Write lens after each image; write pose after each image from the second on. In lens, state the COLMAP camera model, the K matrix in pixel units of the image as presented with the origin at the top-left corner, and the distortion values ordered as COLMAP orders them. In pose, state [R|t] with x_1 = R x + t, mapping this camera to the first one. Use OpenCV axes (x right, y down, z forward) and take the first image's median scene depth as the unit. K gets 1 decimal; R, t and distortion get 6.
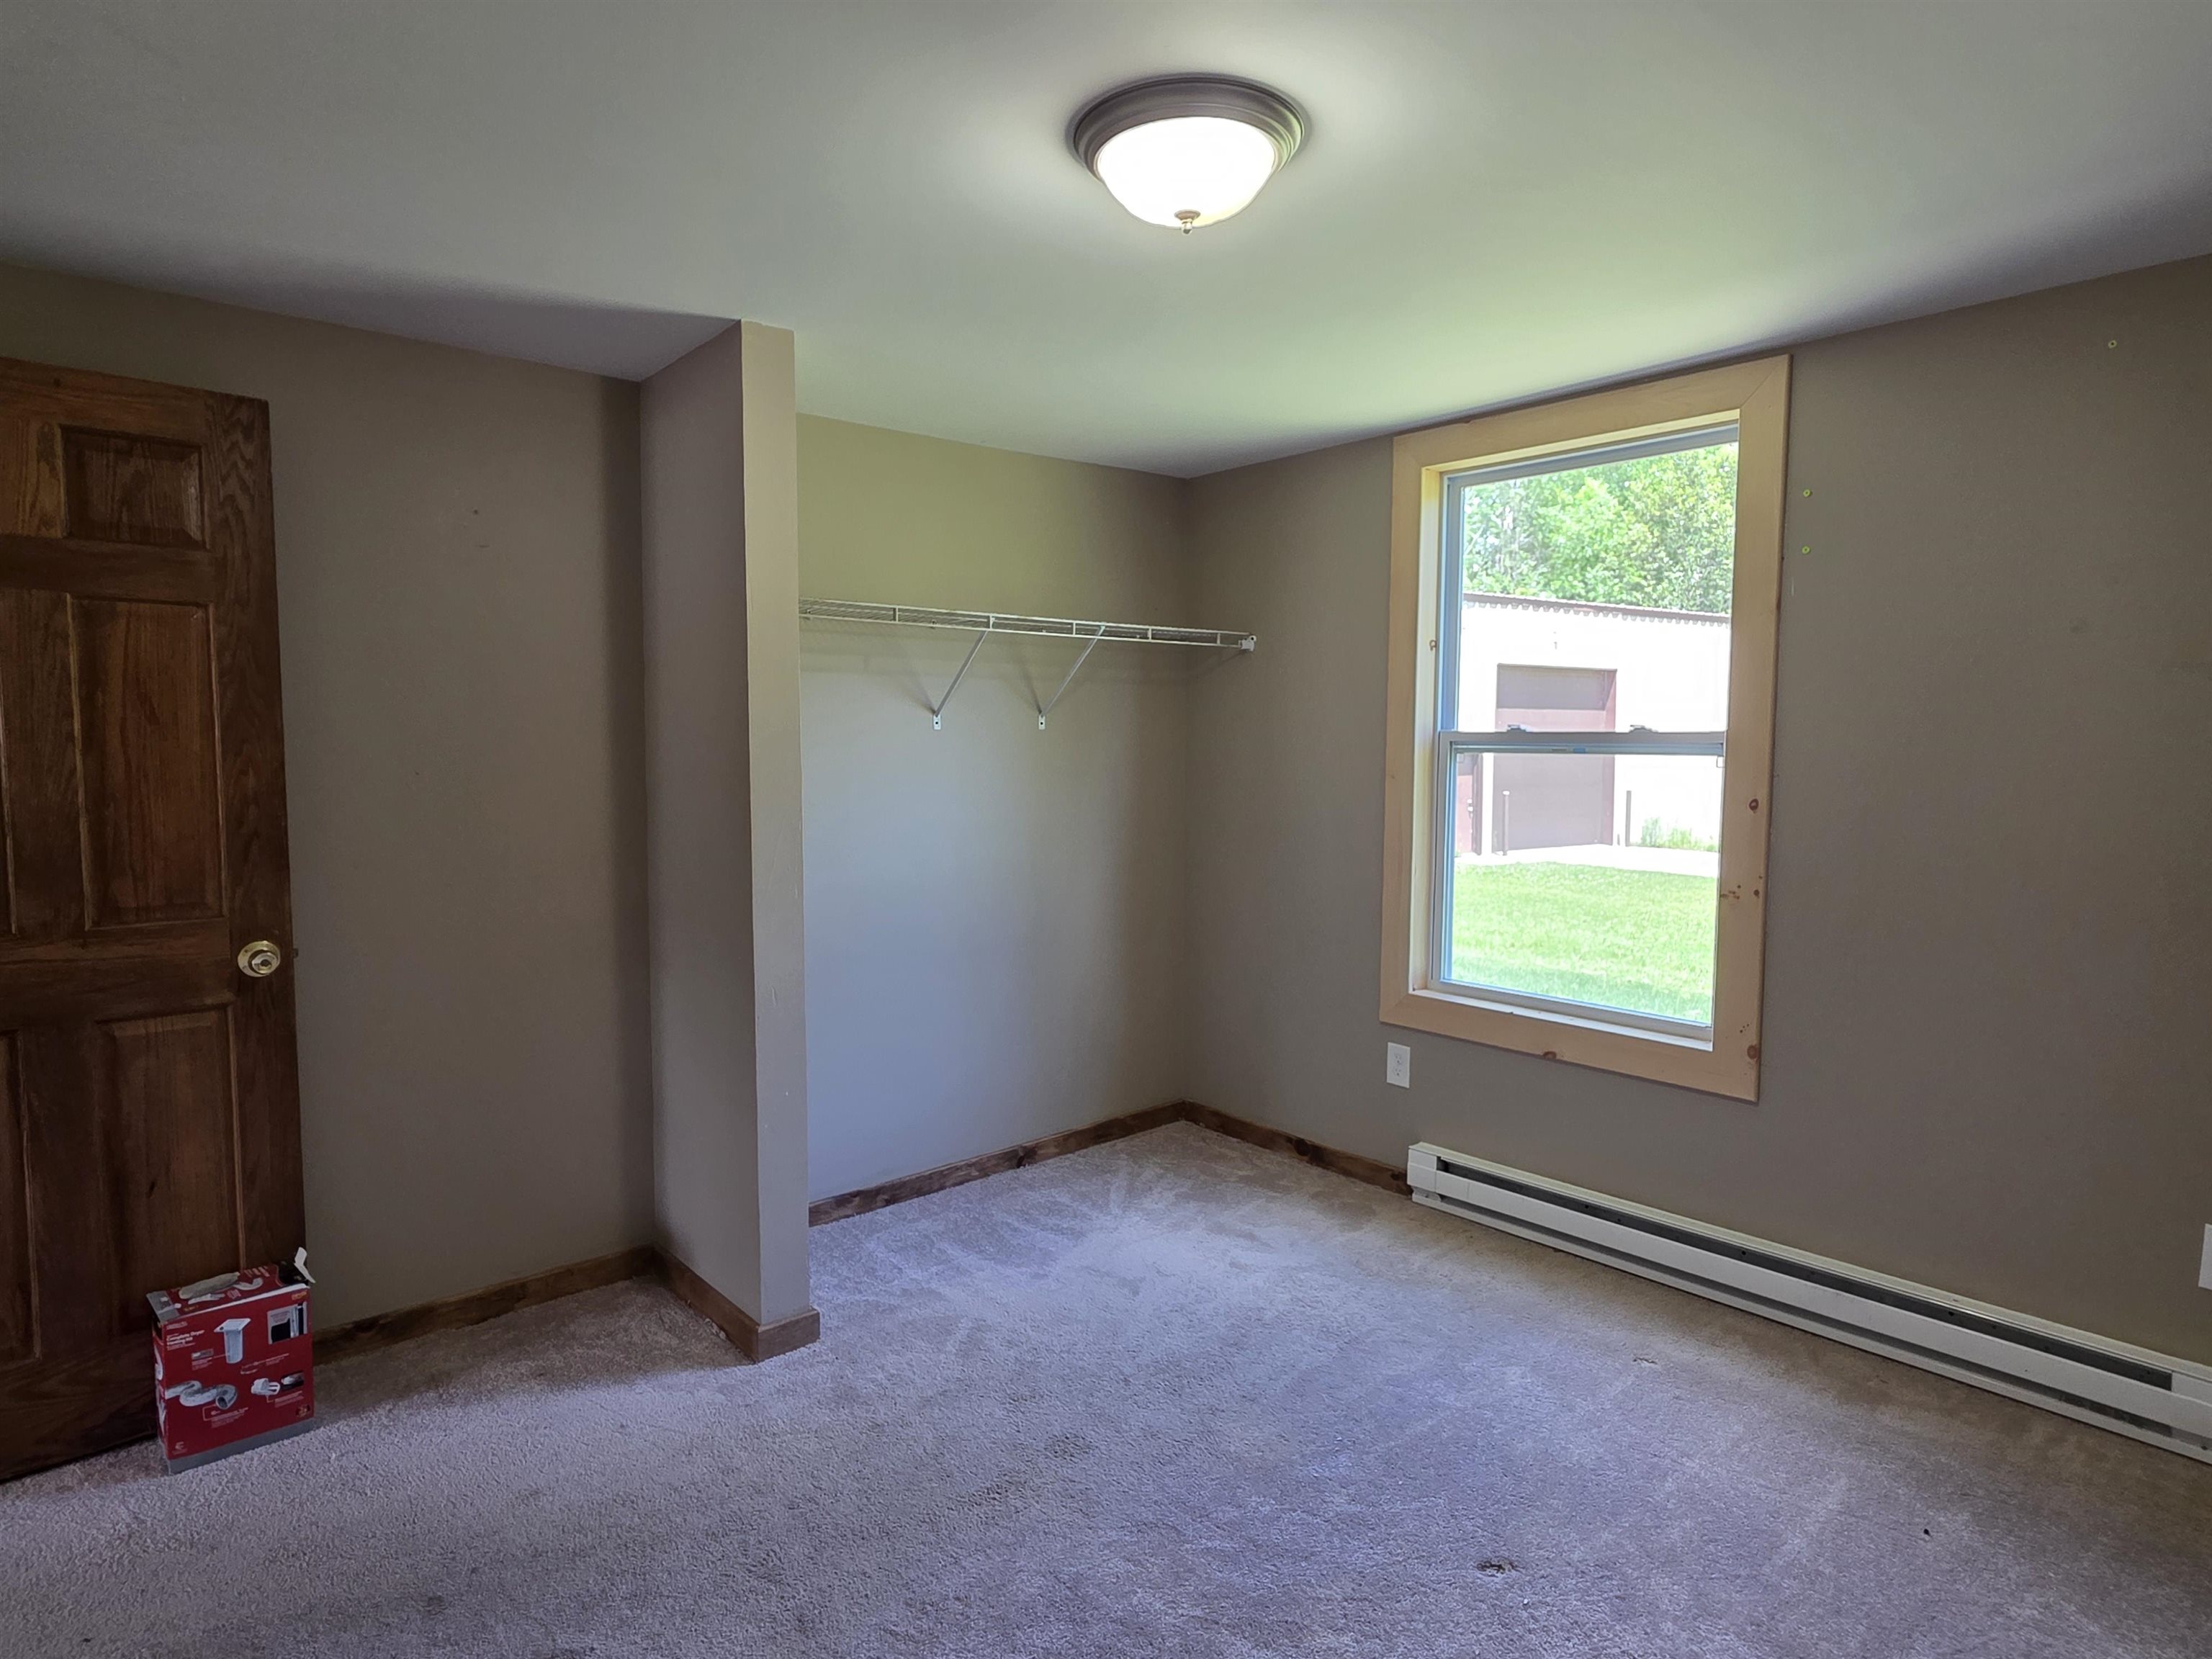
lens RADIAL K [[1245.8, 0, 1087.6], [0, 1245.8, 828.8], [0, 0, 1]] dist [0.002723, -0.000523]
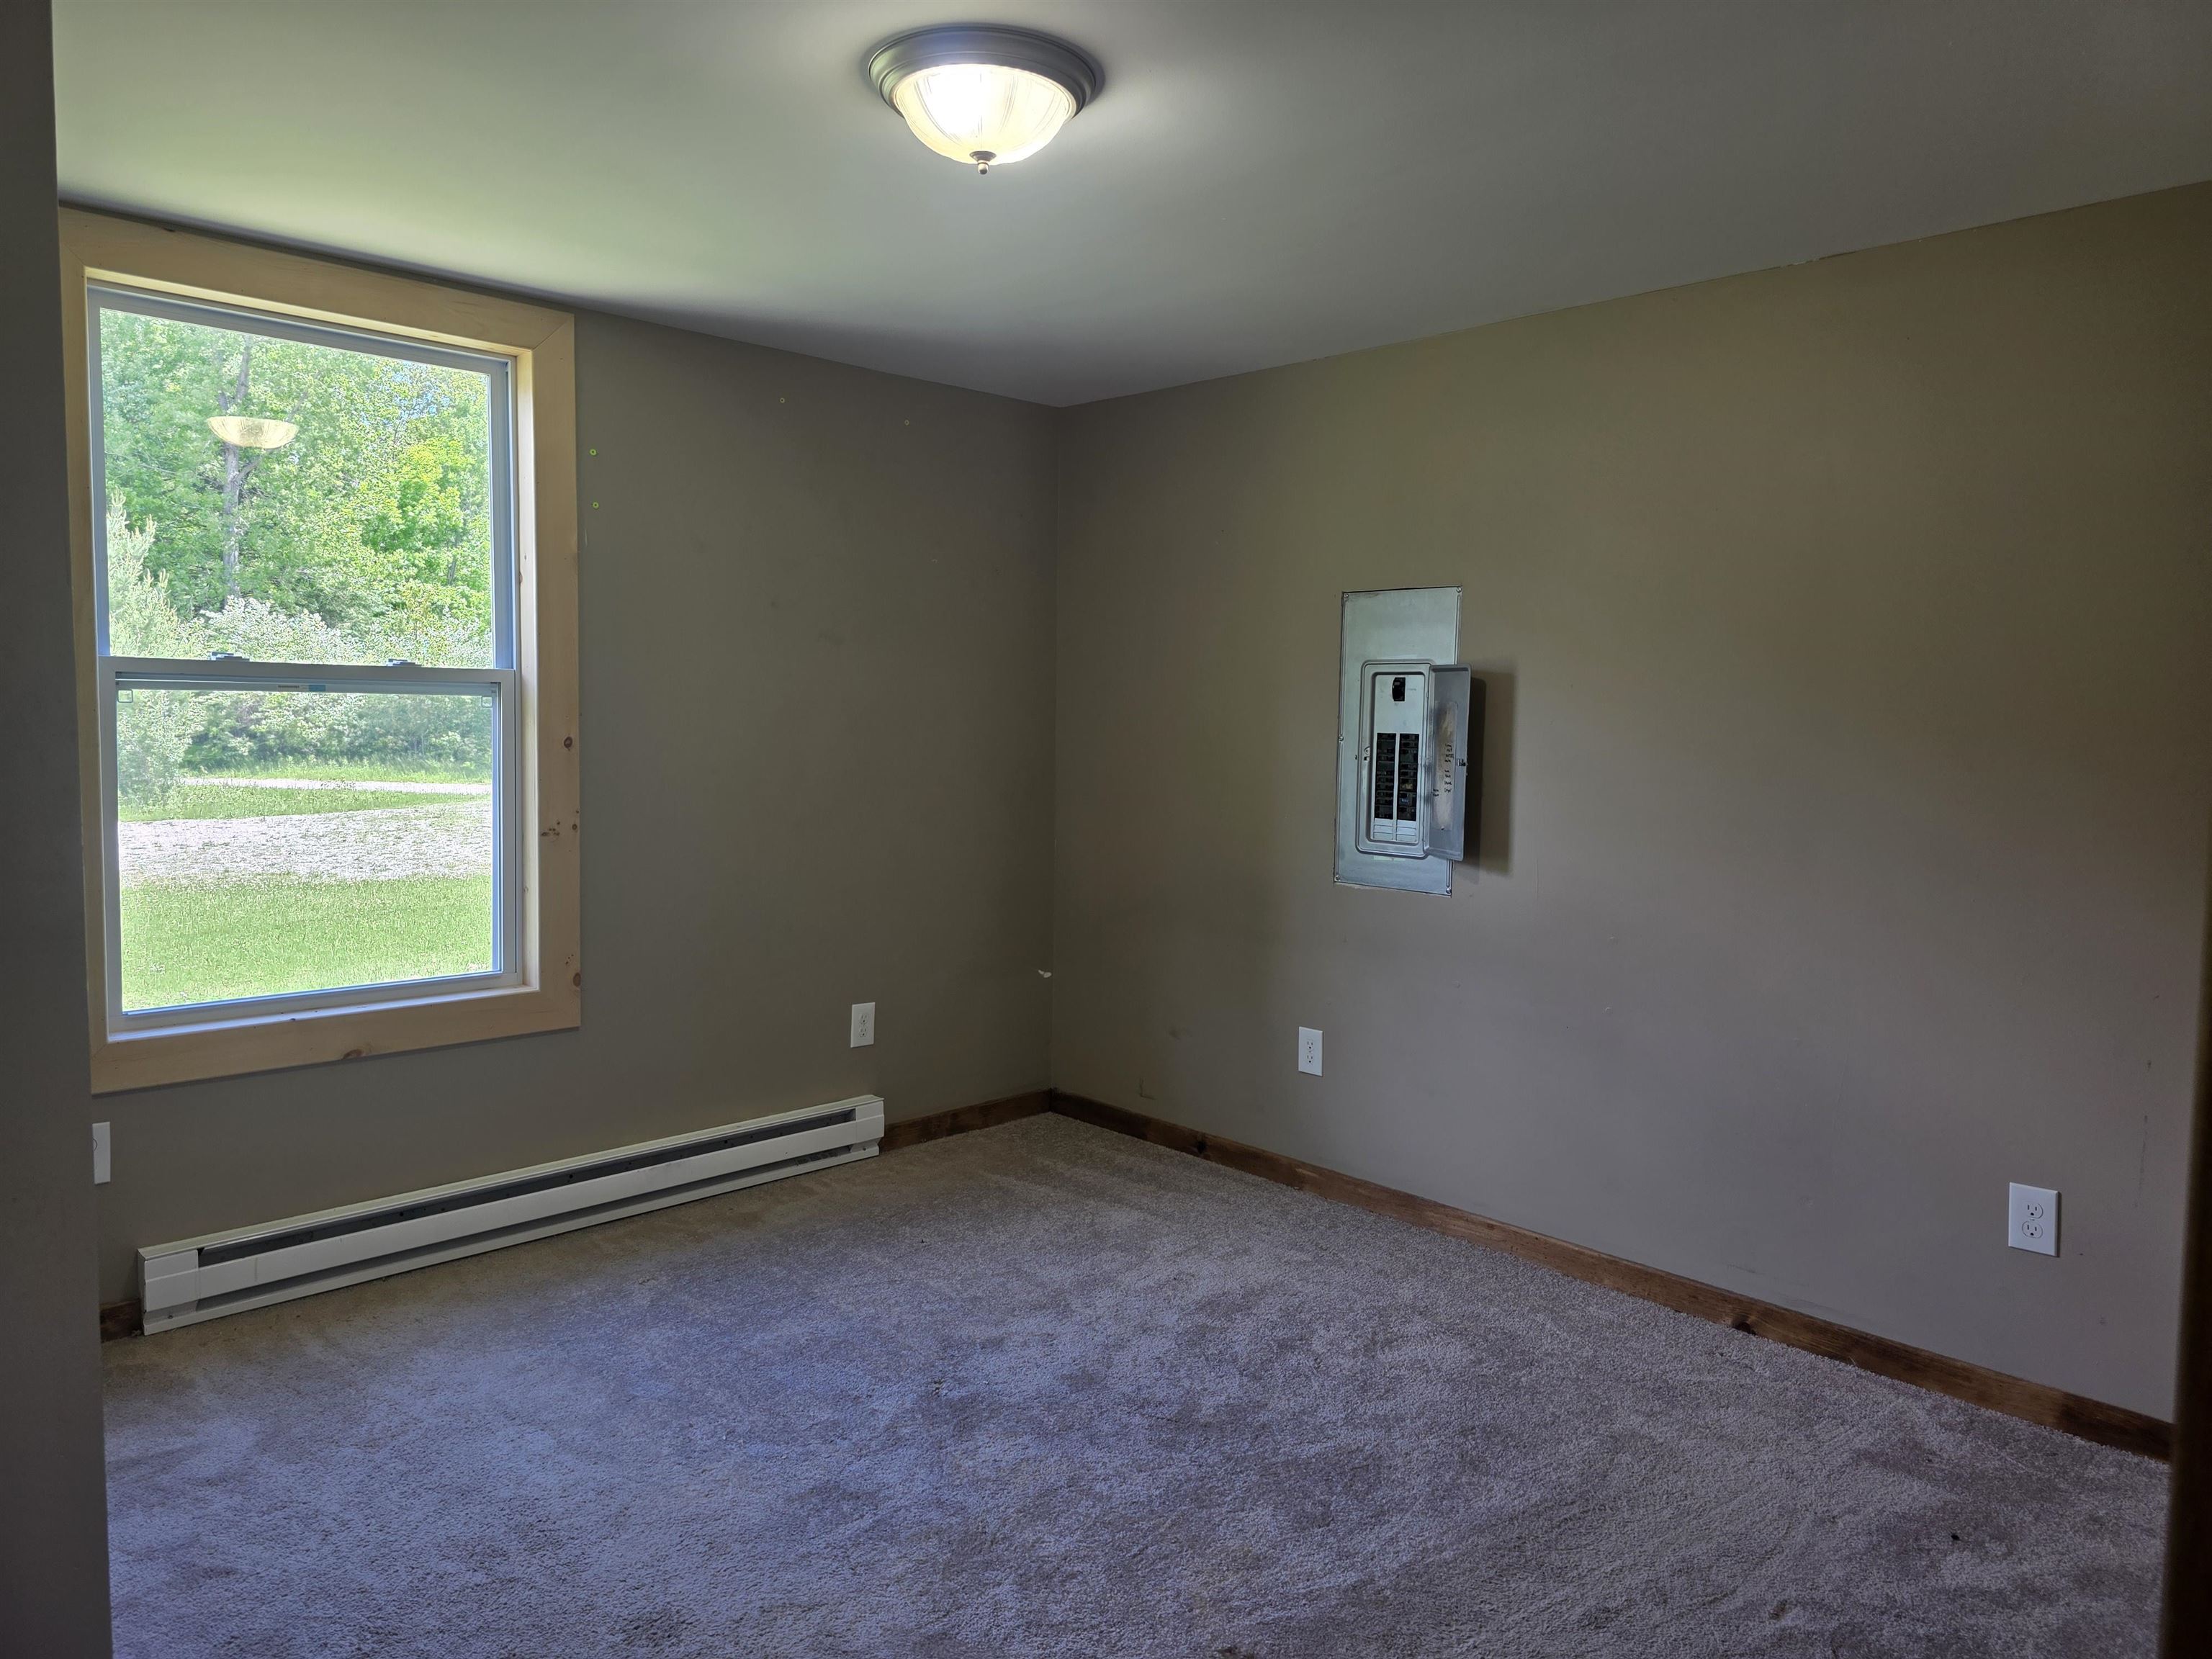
lens RADIAL K [[1465.1, 0, 1106.0], [0, 1465.1, 829.5], [0, 0, 1]] dist [0.074247, -0.060286]
pose [[-0.049084, -0.080758, 0.995524, -0.719291], [0.060979, 0.994624, 0.083692, -0.023021], [-0.996931, 0.064814, -0.043896, 0.610063]]
